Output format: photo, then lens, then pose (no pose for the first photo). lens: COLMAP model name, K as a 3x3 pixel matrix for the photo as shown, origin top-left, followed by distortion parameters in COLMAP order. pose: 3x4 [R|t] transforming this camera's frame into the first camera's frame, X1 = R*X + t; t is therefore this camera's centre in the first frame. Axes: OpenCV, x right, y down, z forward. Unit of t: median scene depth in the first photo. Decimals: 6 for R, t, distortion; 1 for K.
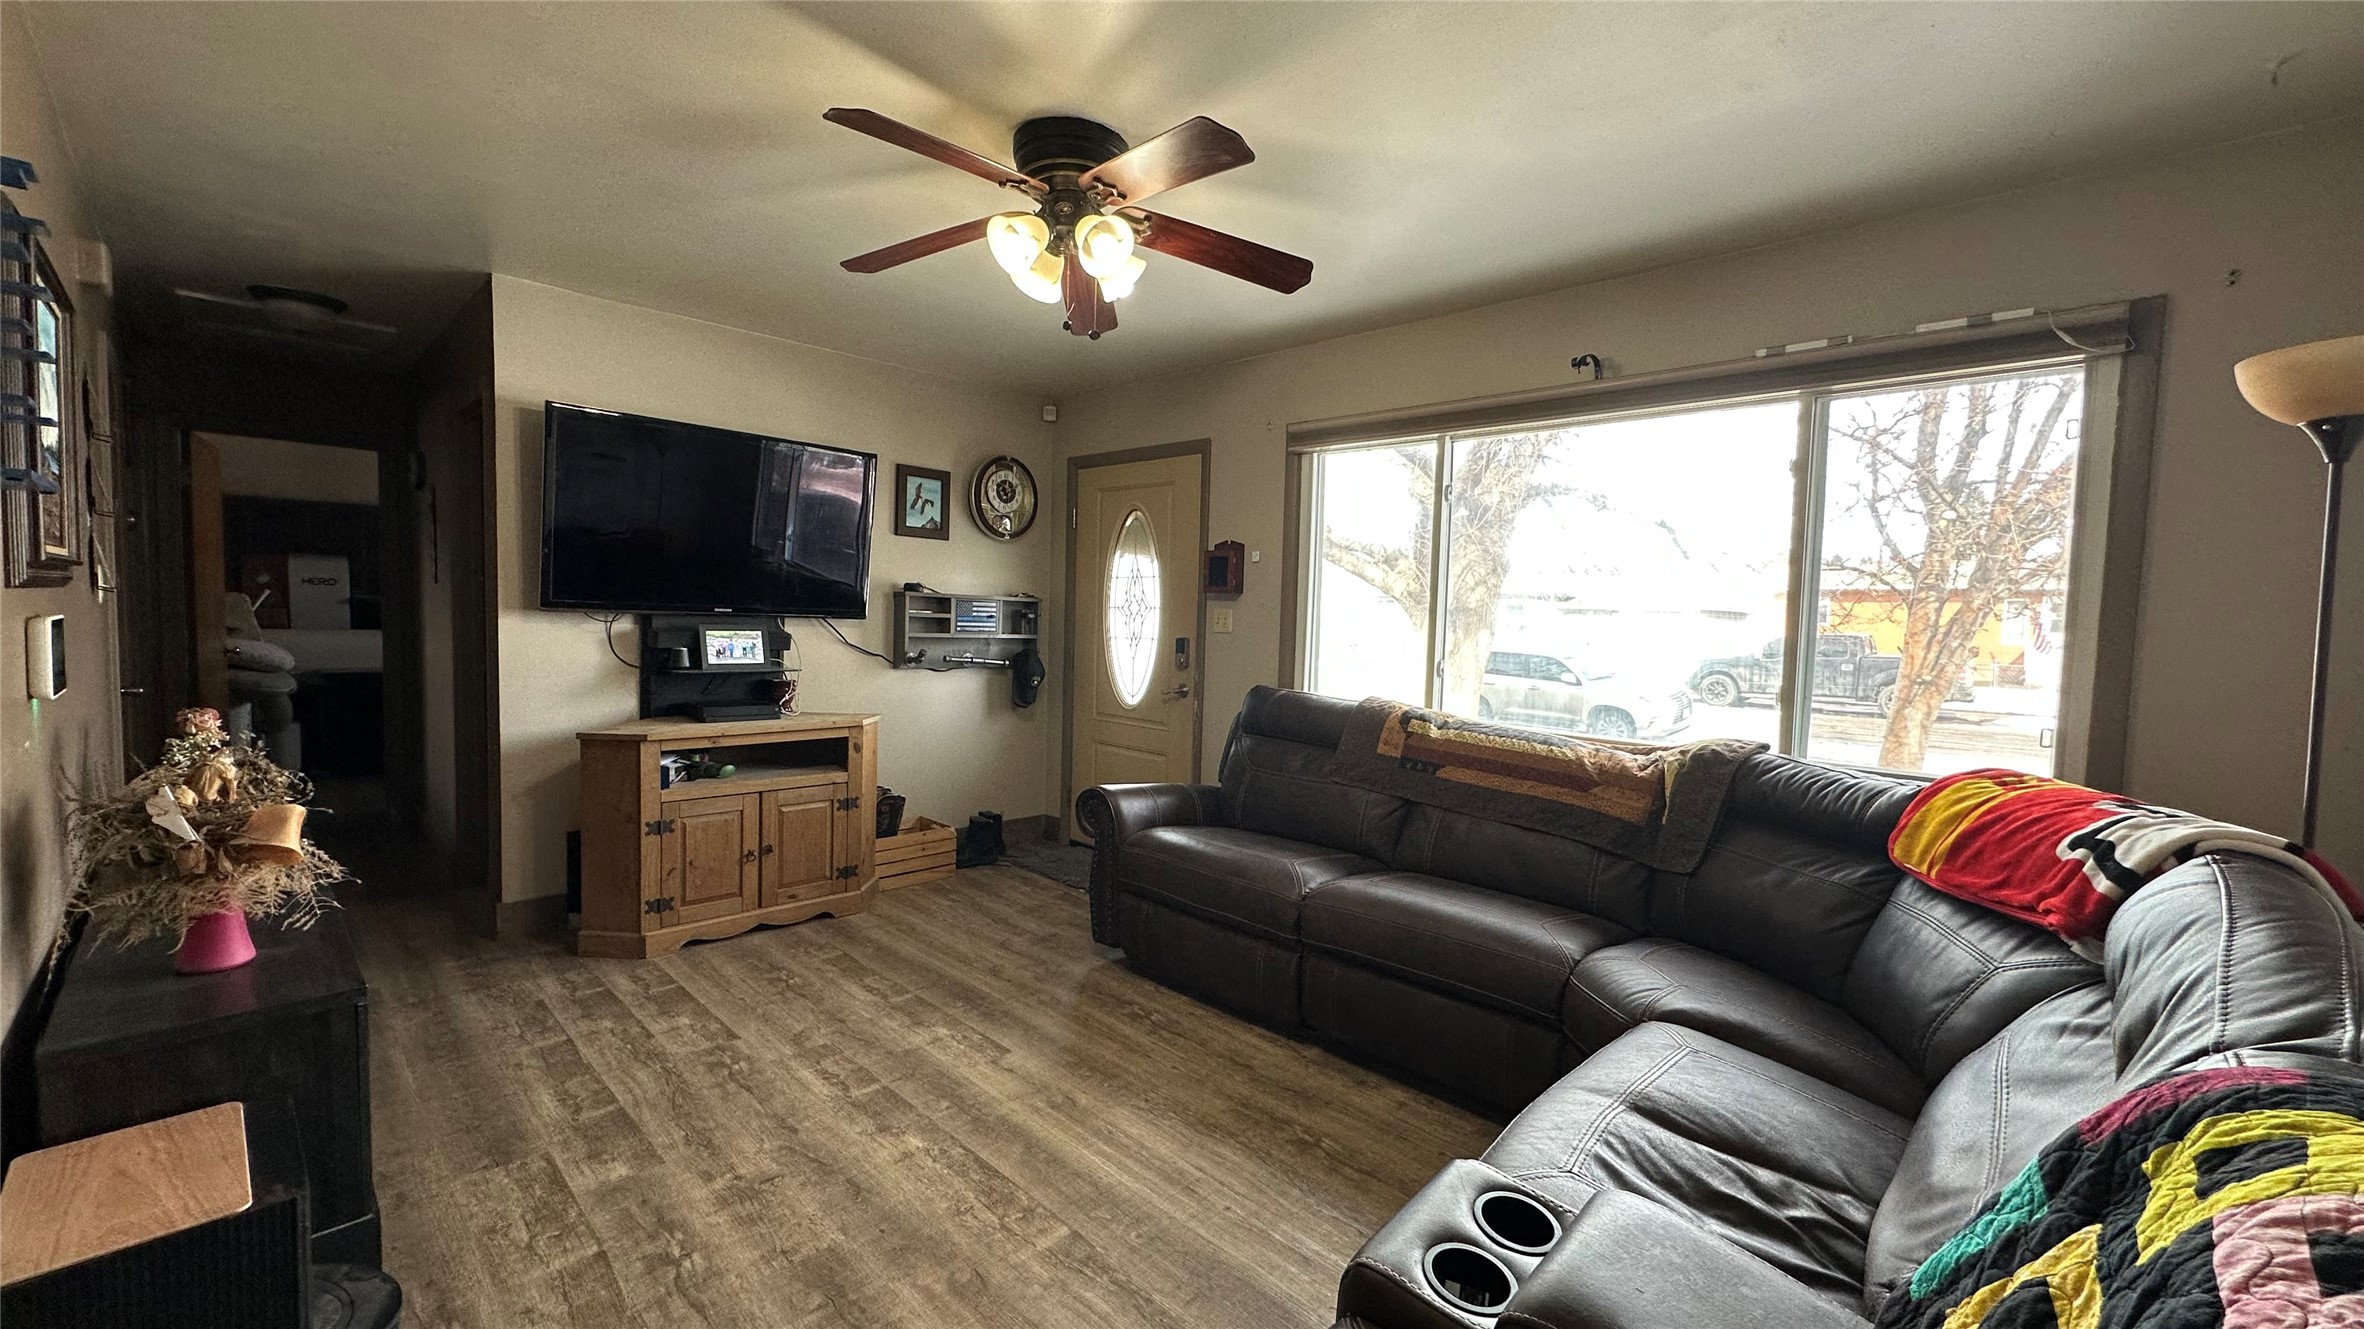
lens RADIAL K [[942.8, 0, 1181.9], [0, 942.8, 662.8], [0, 0, 1]] dist [-0.002216, 0.000210]
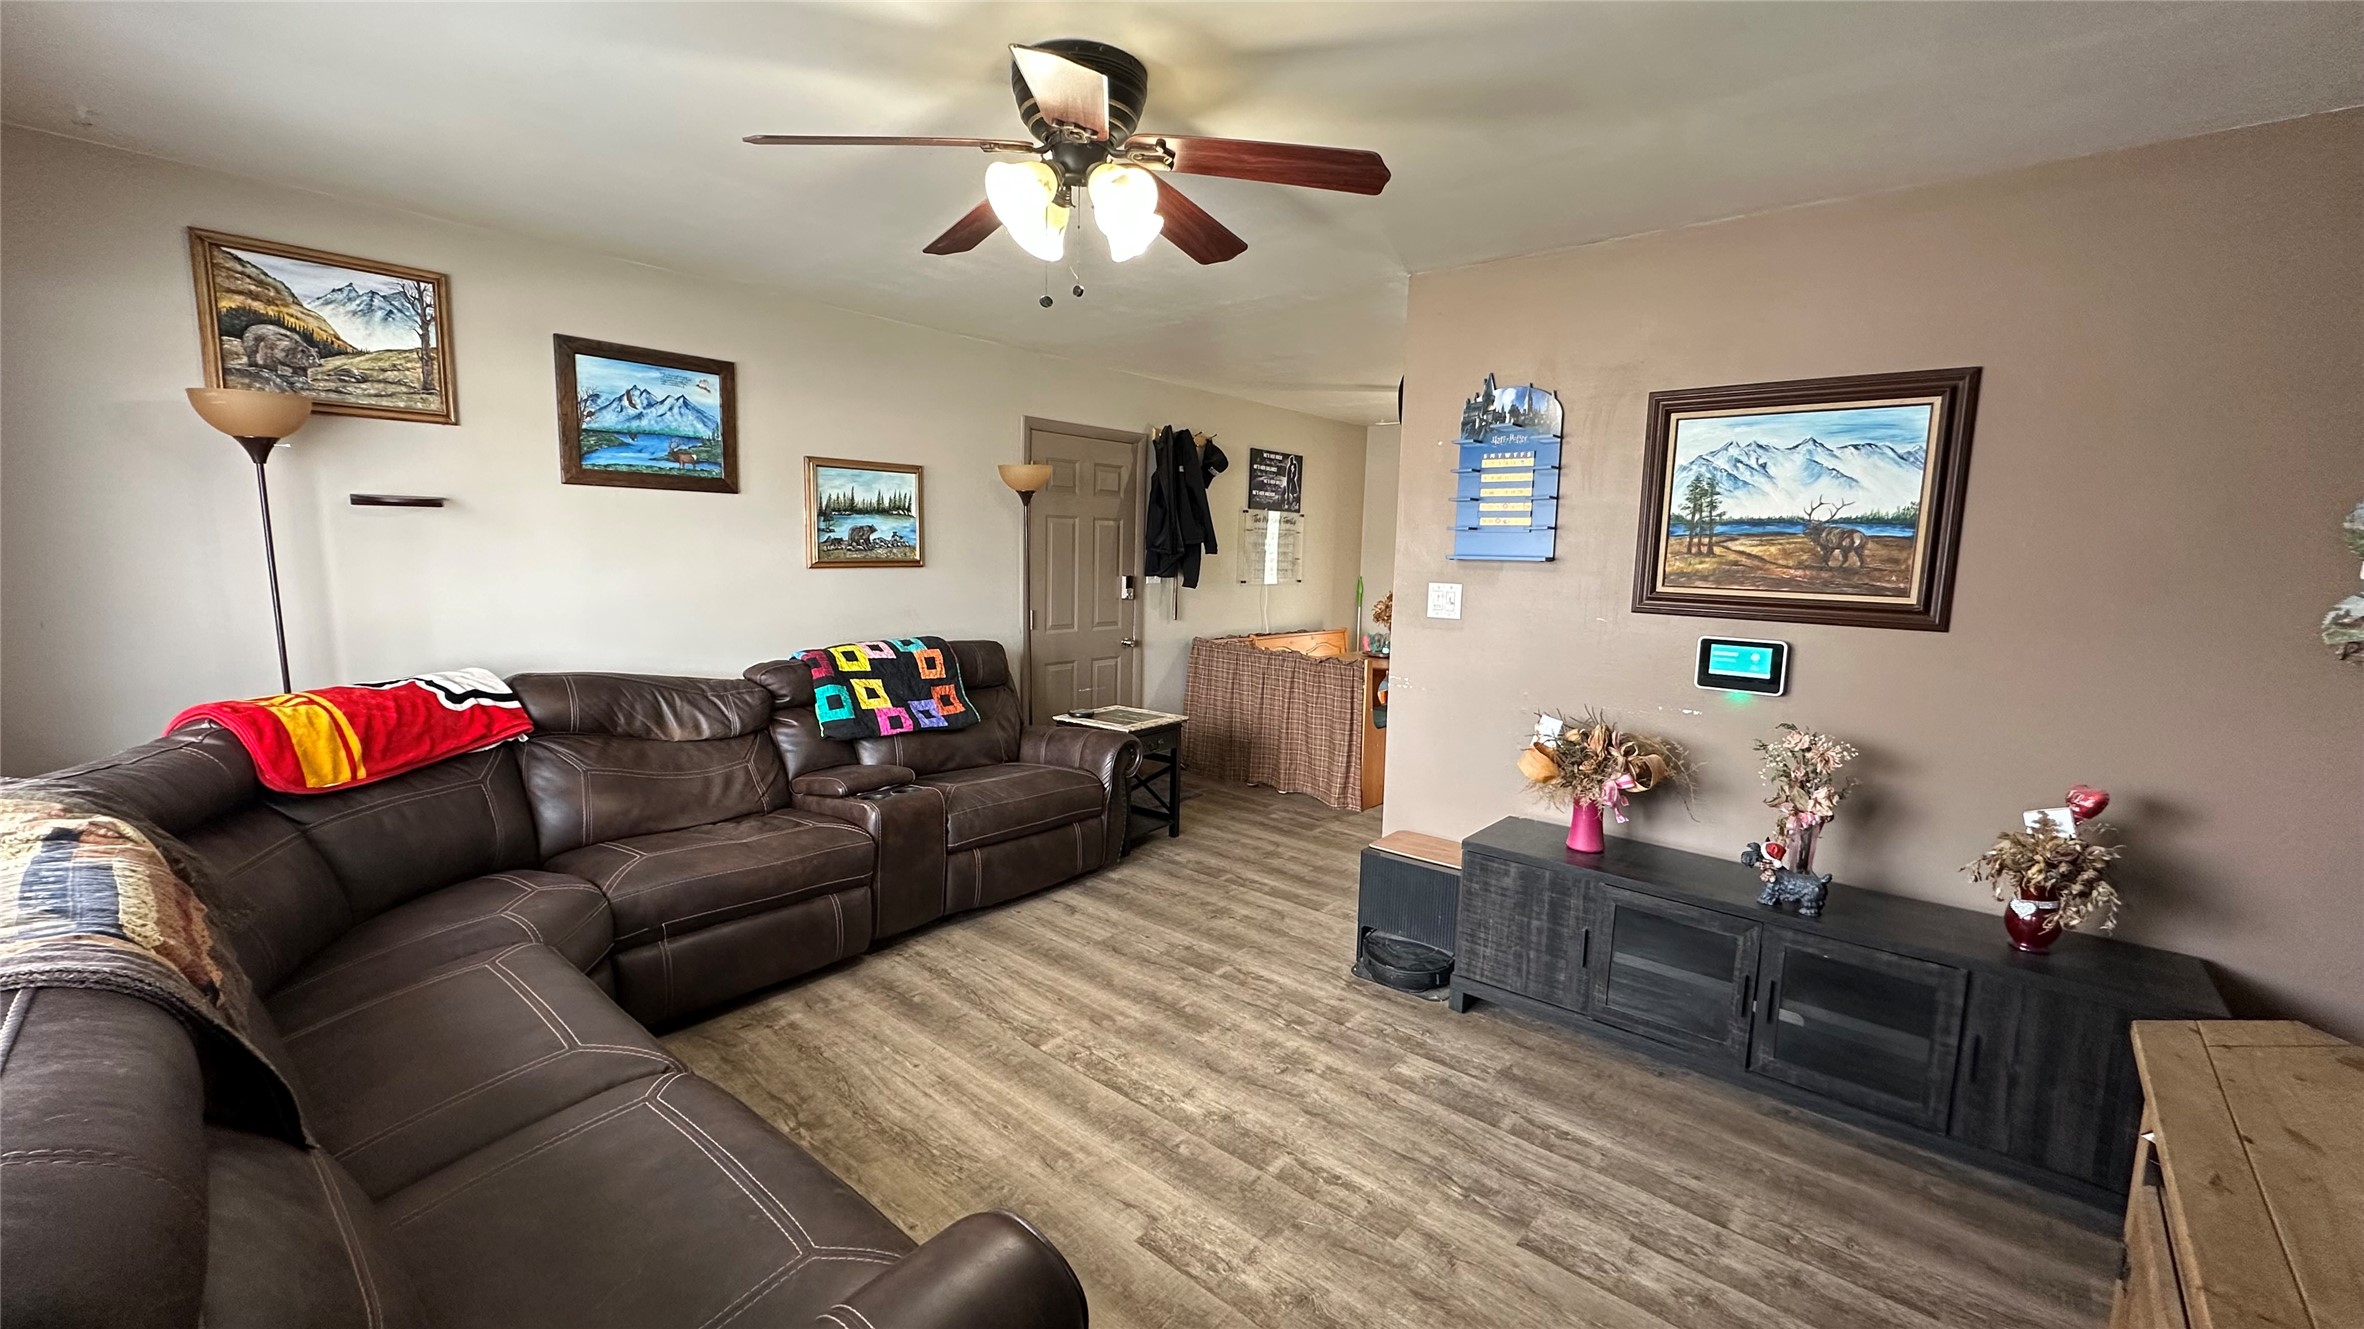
lens RADIAL K [[942.8, 0, 1183.4], [0, 942.8, 666.9], [0, 0, 1]] dist [-0.002216, 0.000210]
pose [[-0.996086, -0.046192, -0.075358, -0.166631], [-0.059187, 0.981786, 0.180535, -0.175662], [0.065646, 0.184289, -0.980677, 1.904223]]
